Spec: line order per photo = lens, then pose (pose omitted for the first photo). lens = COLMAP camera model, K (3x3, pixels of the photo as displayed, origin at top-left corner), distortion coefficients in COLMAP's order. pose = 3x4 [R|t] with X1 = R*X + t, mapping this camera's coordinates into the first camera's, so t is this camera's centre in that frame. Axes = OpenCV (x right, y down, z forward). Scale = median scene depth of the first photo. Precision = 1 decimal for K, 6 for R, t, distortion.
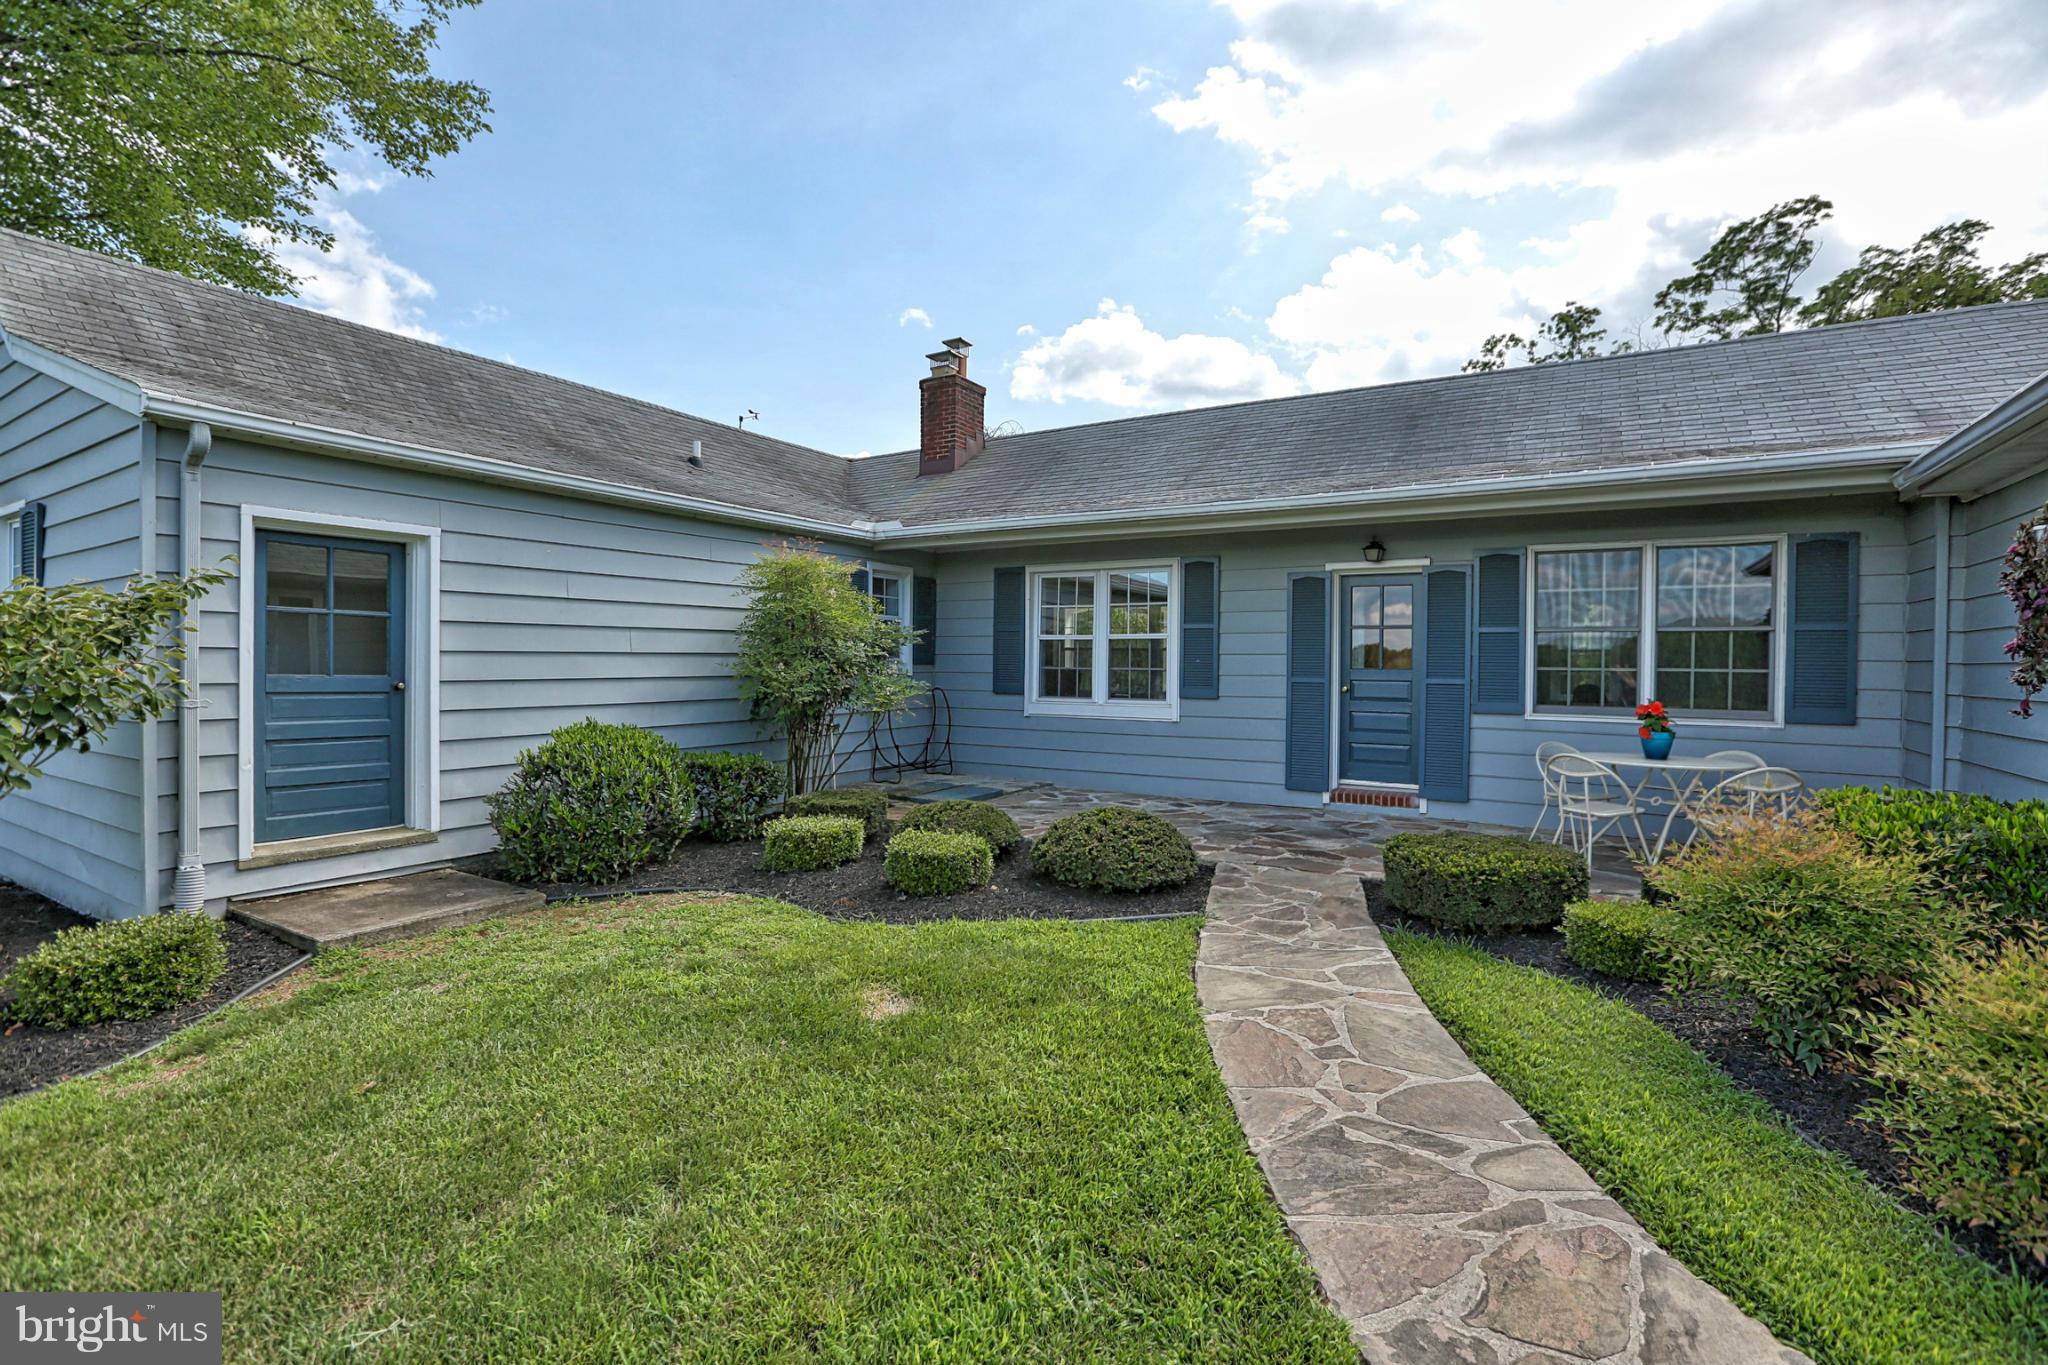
lens RADIAL K [[936.2, 0, 1027.5], [0, 936.2, 675.7], [0, 0, 1]] dist [-0.053019, 0.019955]
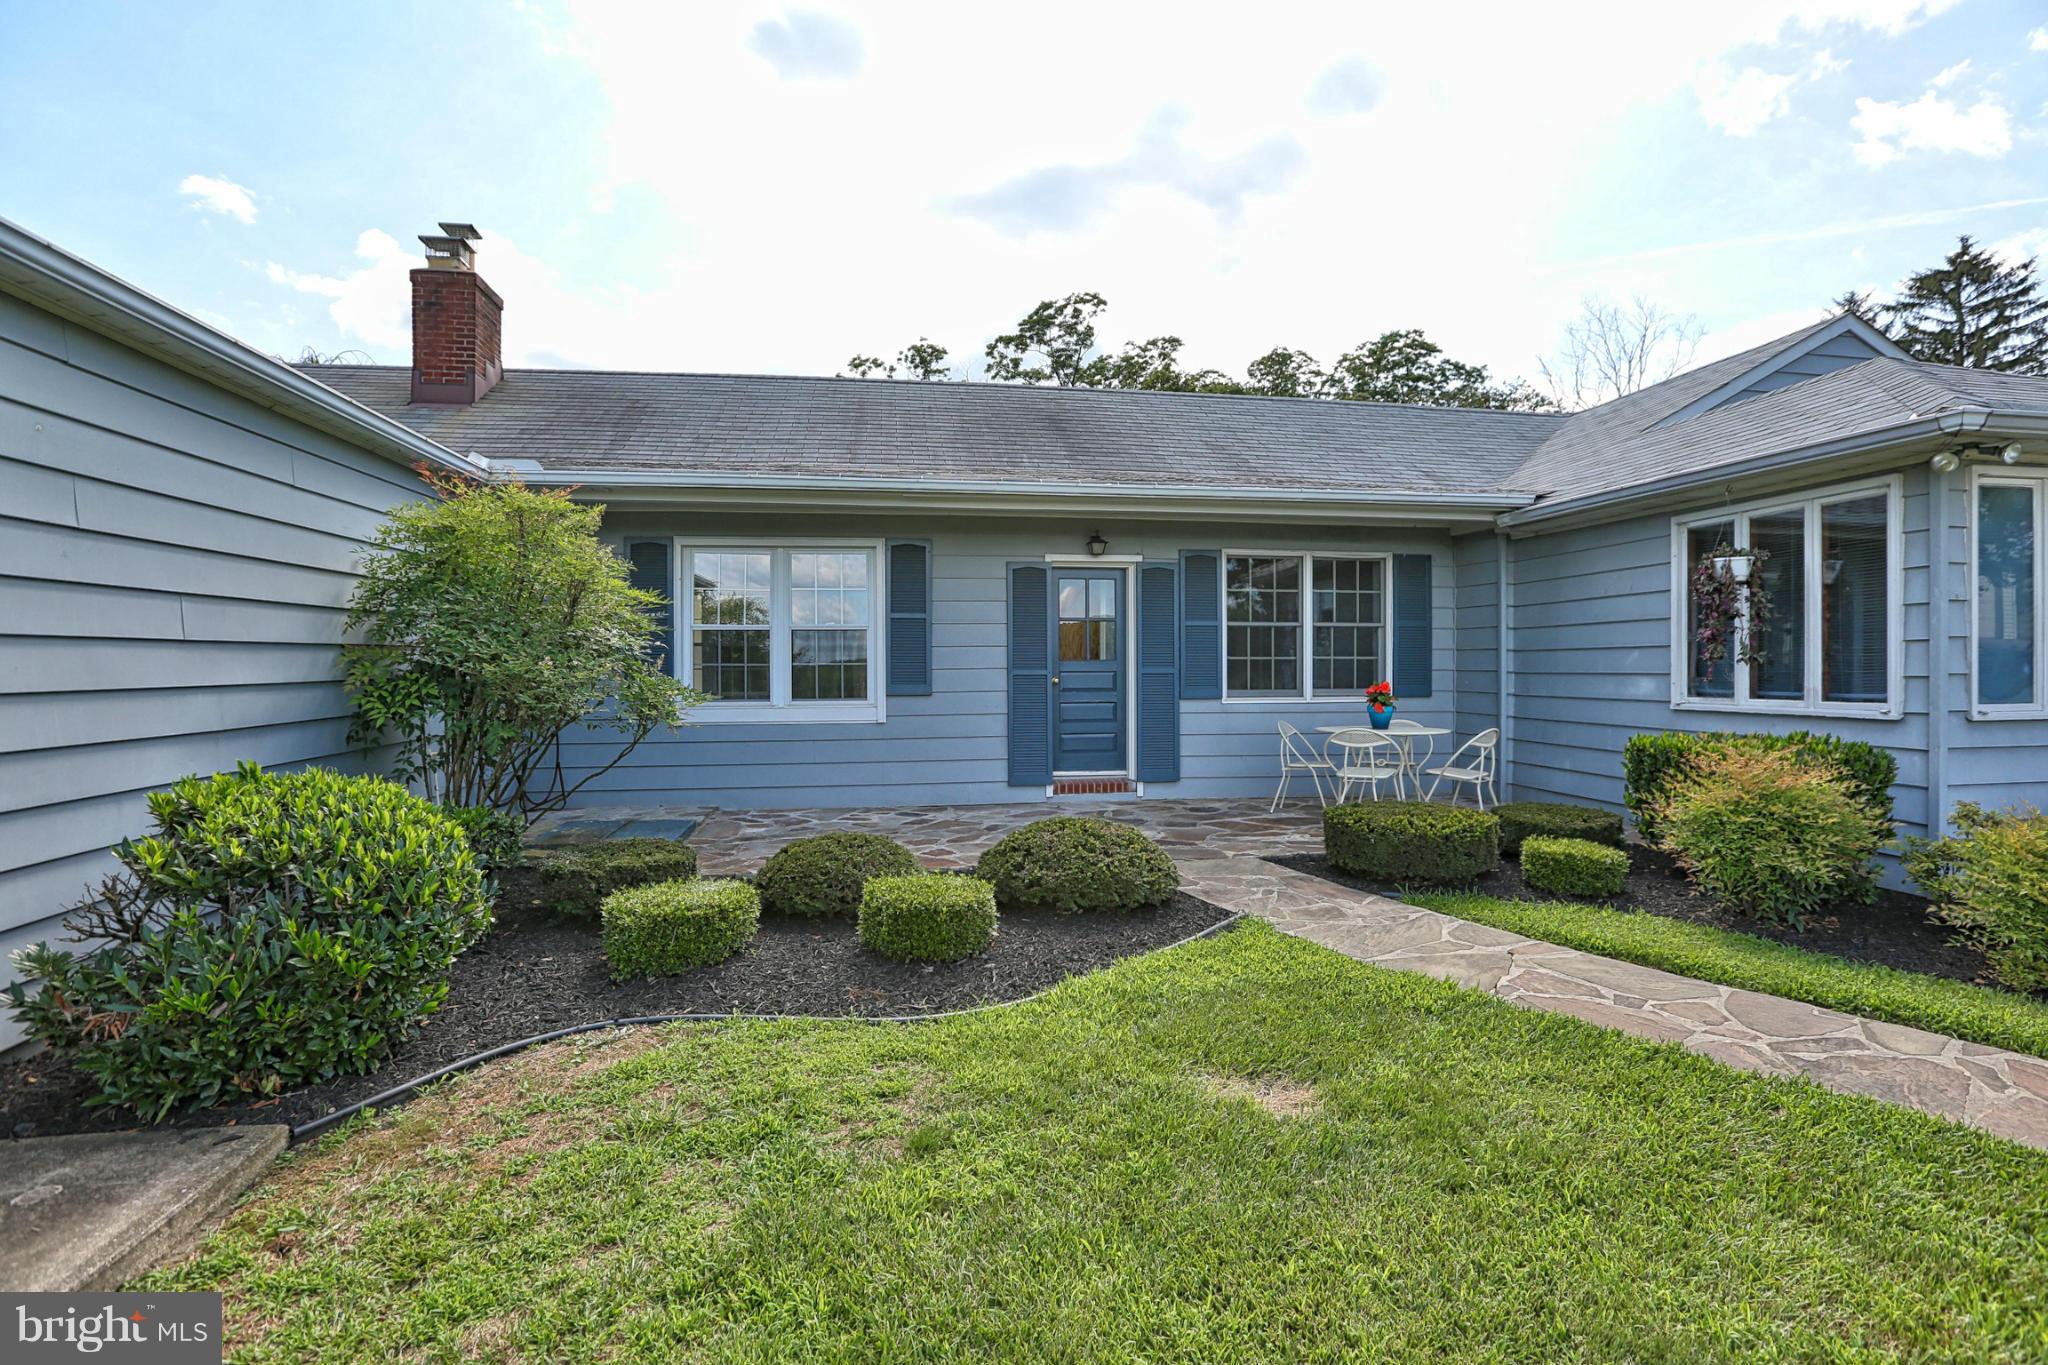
lens RADIAL K [[949.6, 0, 1024.0], [0, 949.6, 682.5], [0, 0, 1]] dist [-0.056794, 0.019269]
pose [[0.764783, -0.023396, 0.643863, -0.326640], [0.019815, 0.999722, 0.012791, 0.002134], [-0.643984, 0.002976, 0.765034, 0.226322]]
